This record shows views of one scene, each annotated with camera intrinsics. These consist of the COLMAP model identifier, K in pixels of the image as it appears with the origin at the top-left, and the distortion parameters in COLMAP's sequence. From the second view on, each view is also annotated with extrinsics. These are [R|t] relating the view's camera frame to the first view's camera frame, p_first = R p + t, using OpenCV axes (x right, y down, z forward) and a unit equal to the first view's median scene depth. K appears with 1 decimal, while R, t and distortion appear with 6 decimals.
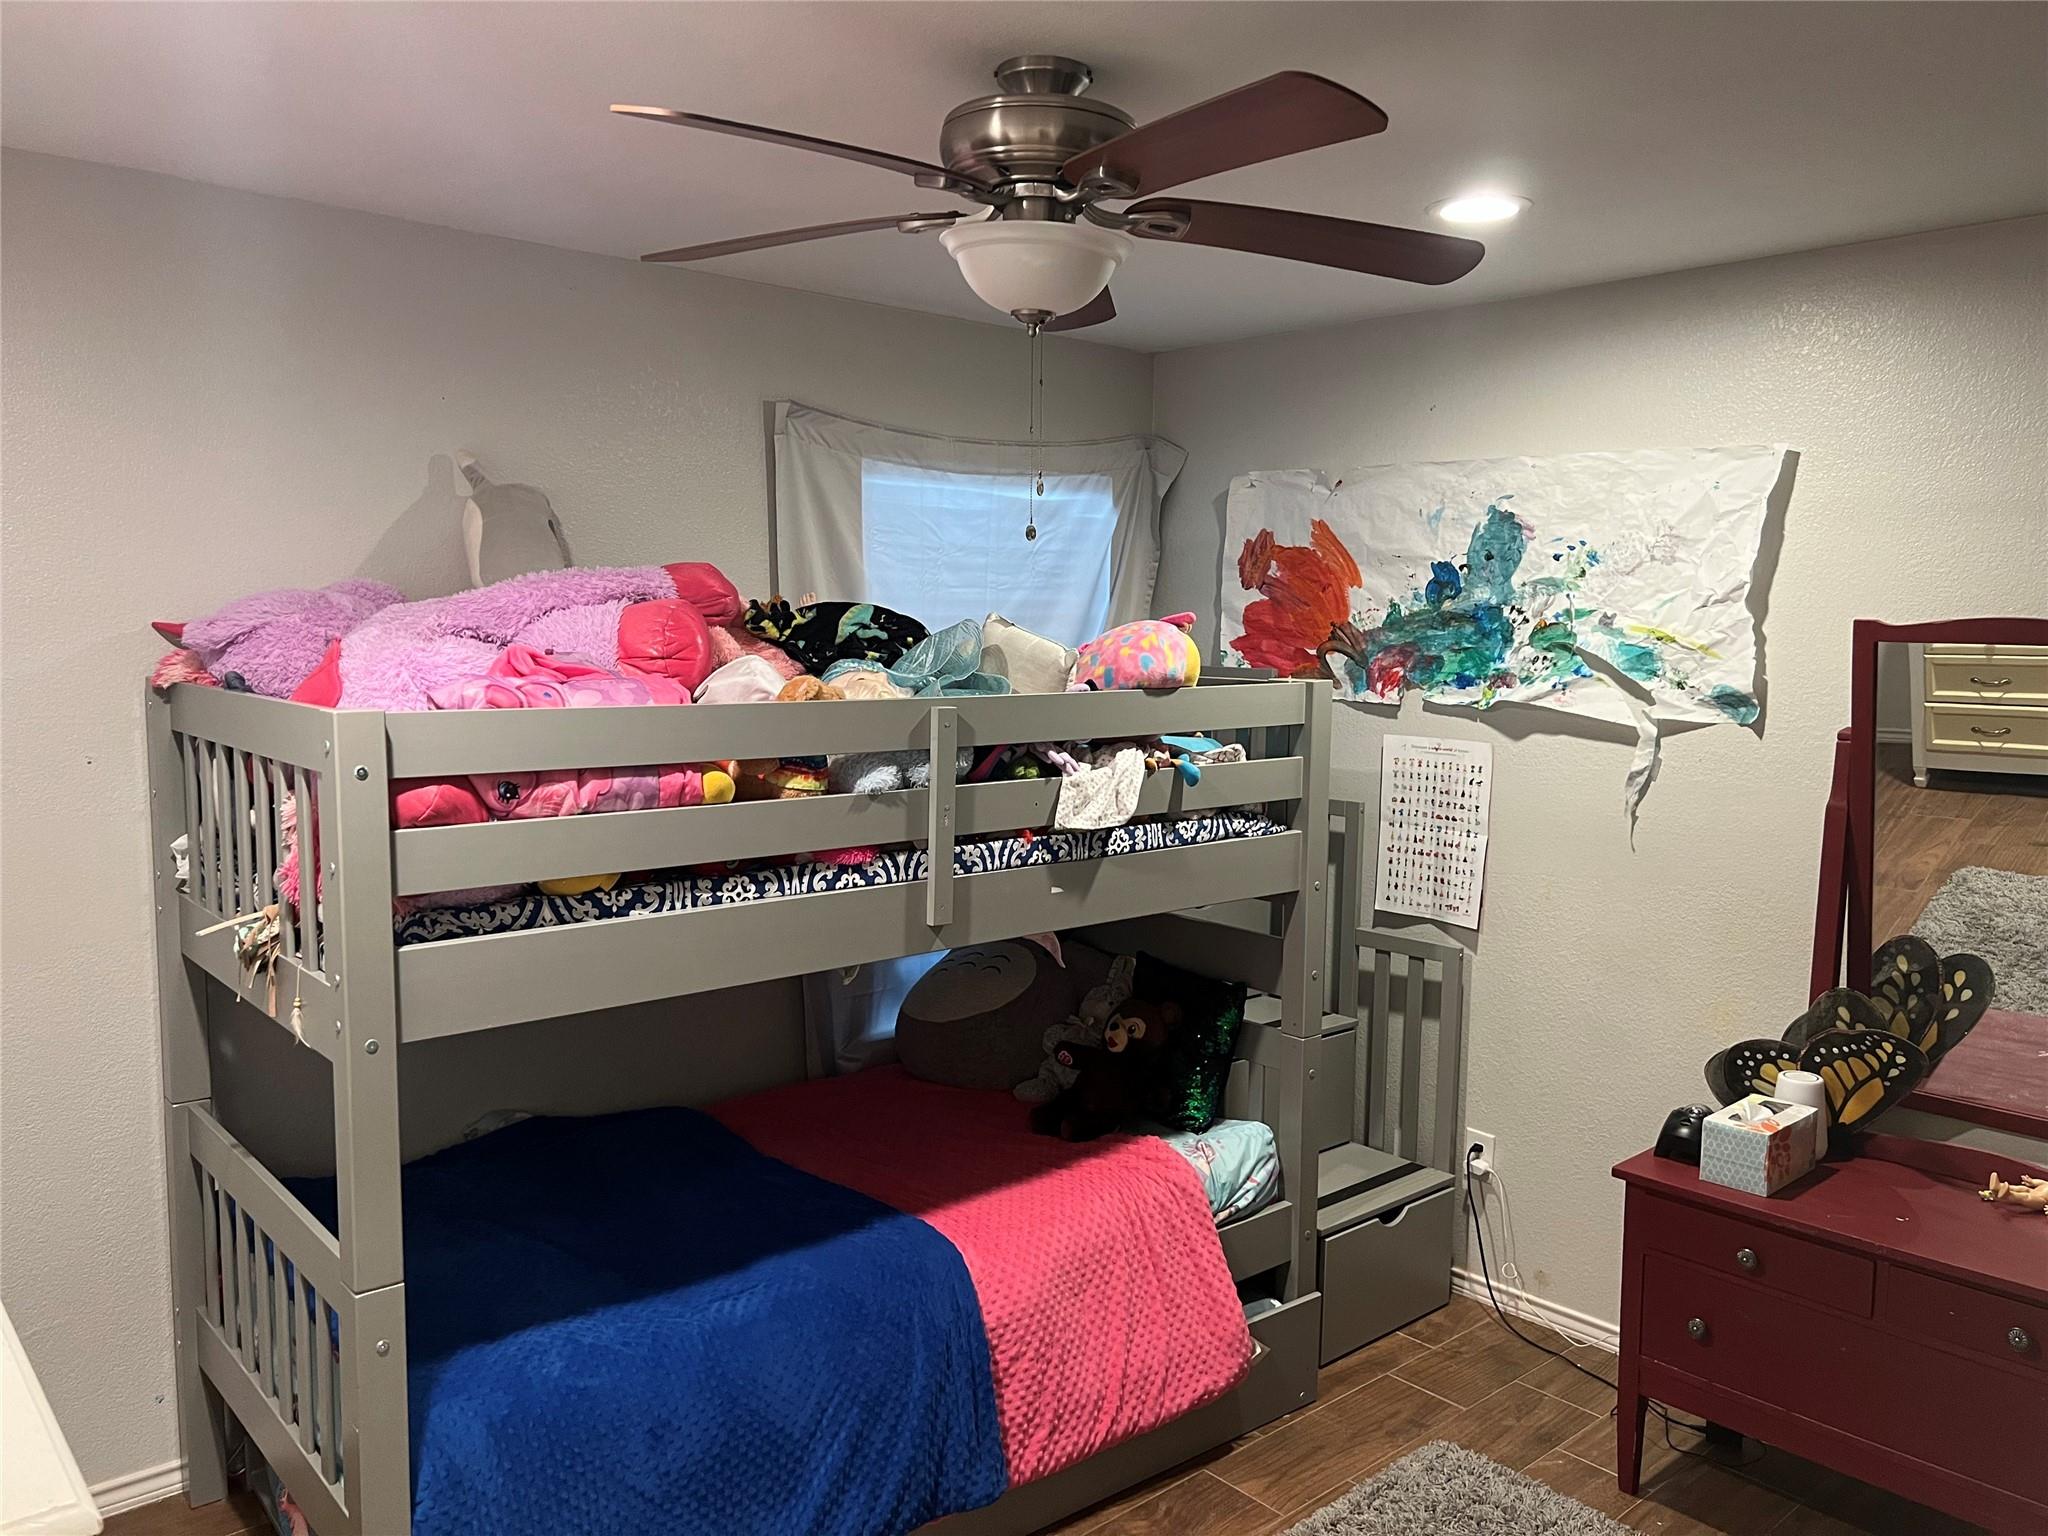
lens RADIAL K [[1533.2, 0, 1029.1], [0, 1533.2, 780.6], [0, 0, 1]] dist [0.108705, -0.138503]
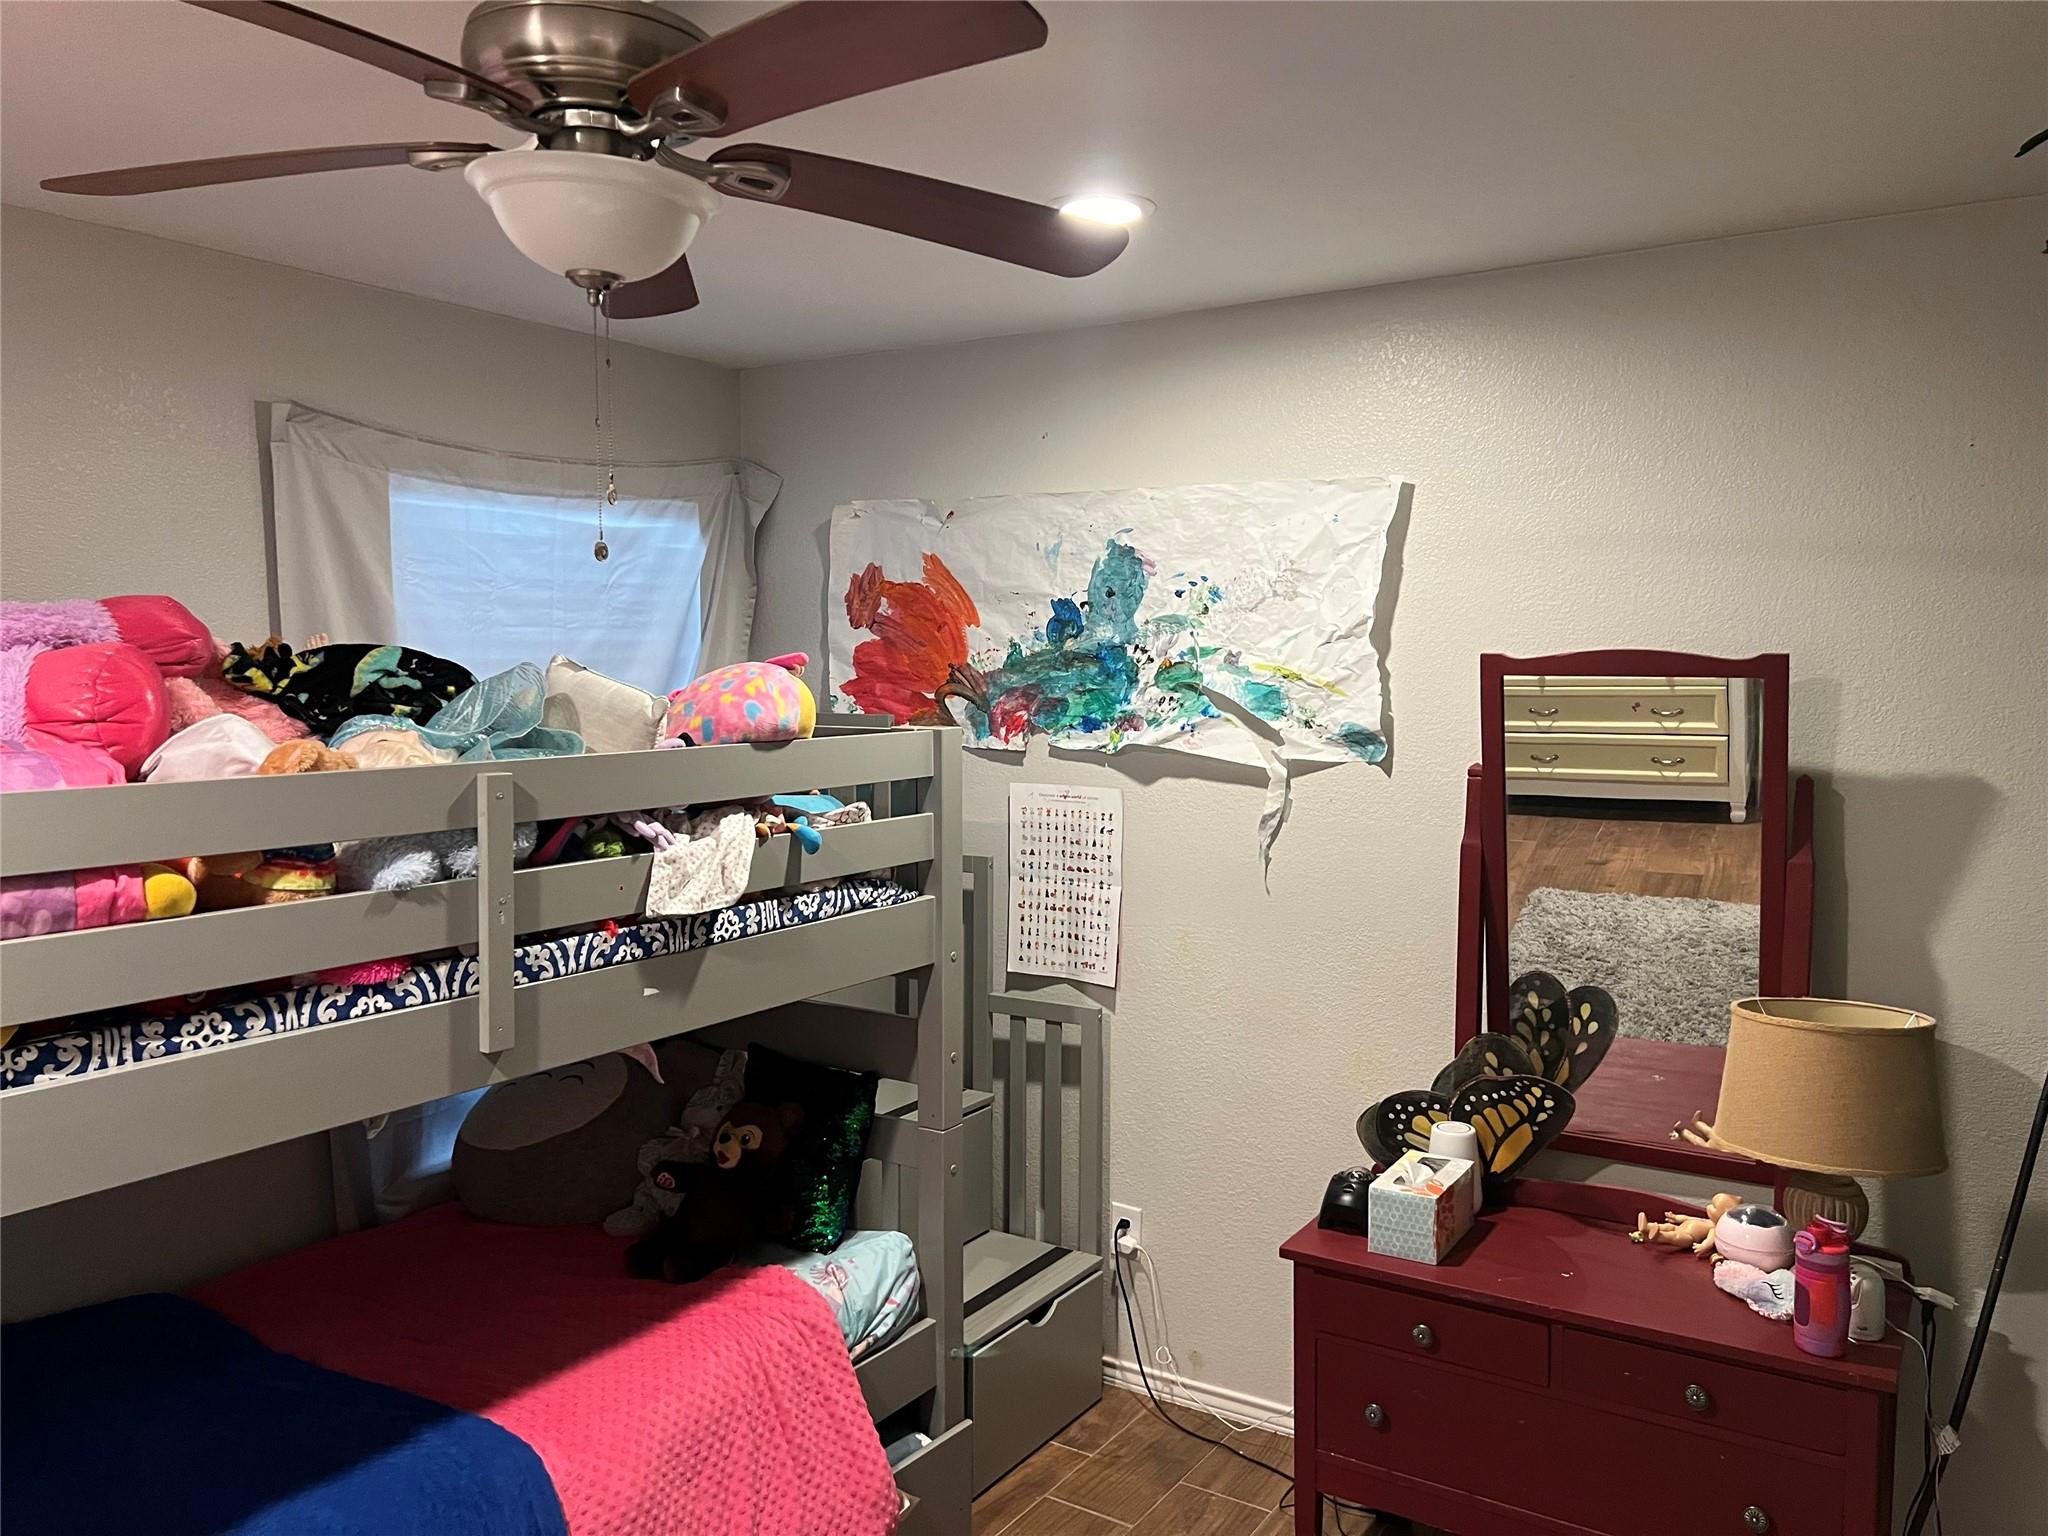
lens RADIAL K [[1549.2, 0, 1047.0], [0, 1549.2, 764.9], [0, 0, 1]] dist [0.111268, -0.215258]
pose [[0.962915, -0.031522, 0.267956, 0.001763], [0.042034, 0.998552, -0.033584, -0.011238], [-0.266510, 0.043601, 0.962846, 0.124474]]
